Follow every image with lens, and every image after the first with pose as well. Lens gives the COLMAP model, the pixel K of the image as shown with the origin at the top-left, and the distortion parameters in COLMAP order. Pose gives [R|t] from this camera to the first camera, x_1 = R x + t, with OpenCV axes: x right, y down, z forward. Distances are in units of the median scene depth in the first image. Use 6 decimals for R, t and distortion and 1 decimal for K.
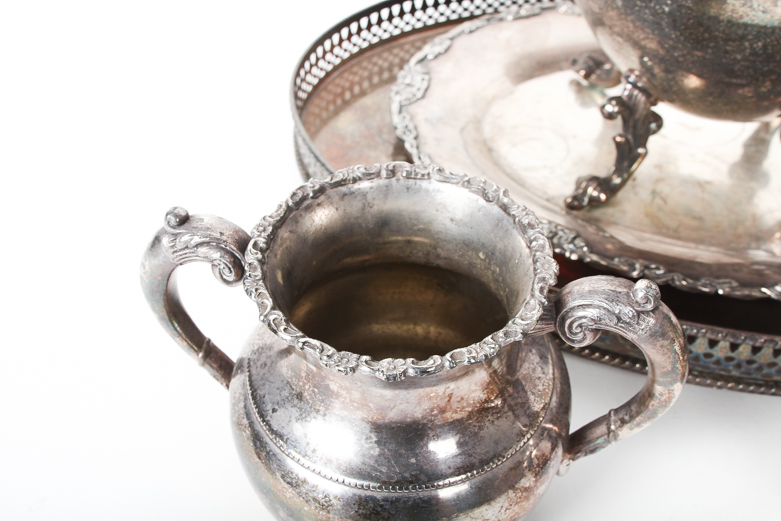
lens RADIAL K [[899.1, 0, 386.8], [0, 899.1, 261.1], [0, 0, 1]] dist [-0.085516, 0.000000]
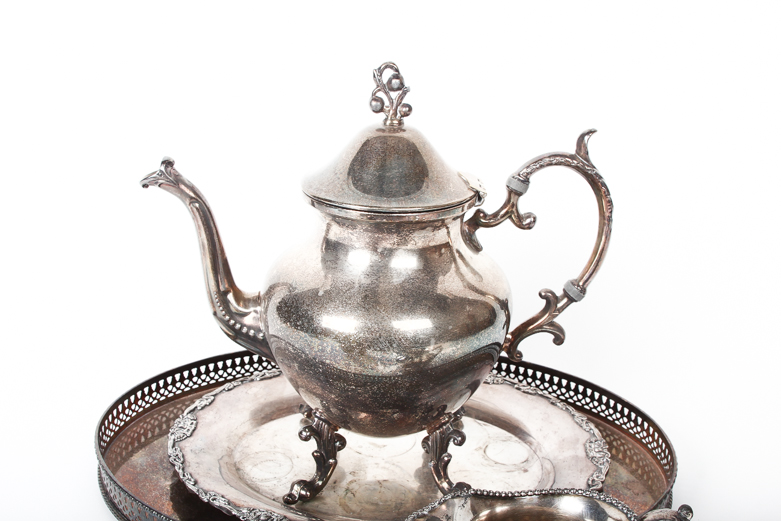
lens RADIAL K [[899.1, 0, 398.7], [0, 899.1, 261.8], [0, 0, 1]] dist [-0.085516, 0.000000]
pose [[0.981988, -0.019464, 0.187938, 0.110526], [0.089830, 0.923165, -0.373759, 0.133015], [-0.166223, 0.383910, 0.908286, -0.496191]]
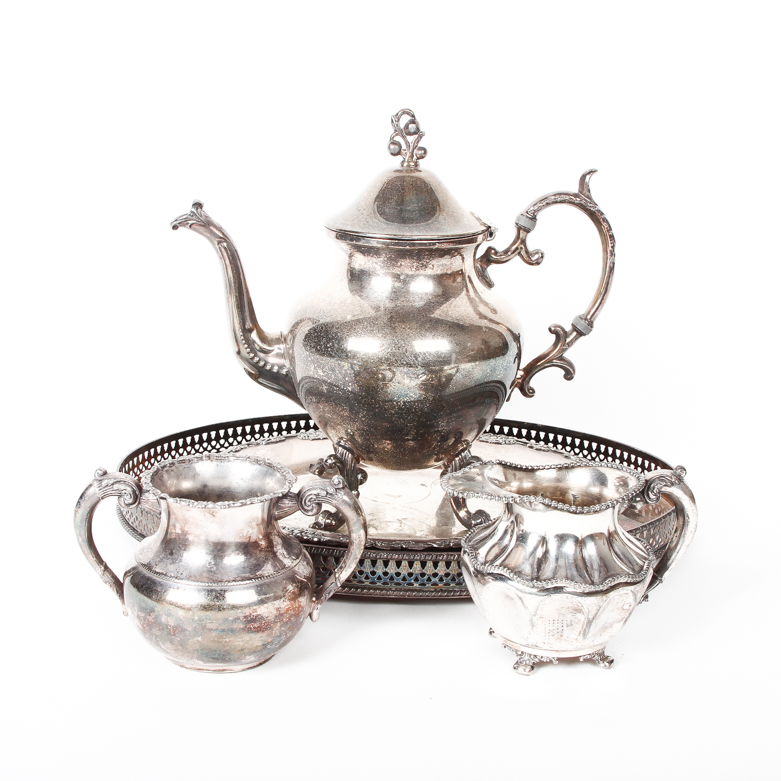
lens RADIAL K [[1361.2, 0, 396.1], [0, 1361.2, 390.0], [0, 0, 1]] dist [-0.051427, 0.000000]
pose [[0.972014, -0.023207, 0.233776, -0.185443], [0.126506, 0.890215, -0.437622, 0.722692], [-0.197955, 0.454949, 0.868237, -1.095175]]
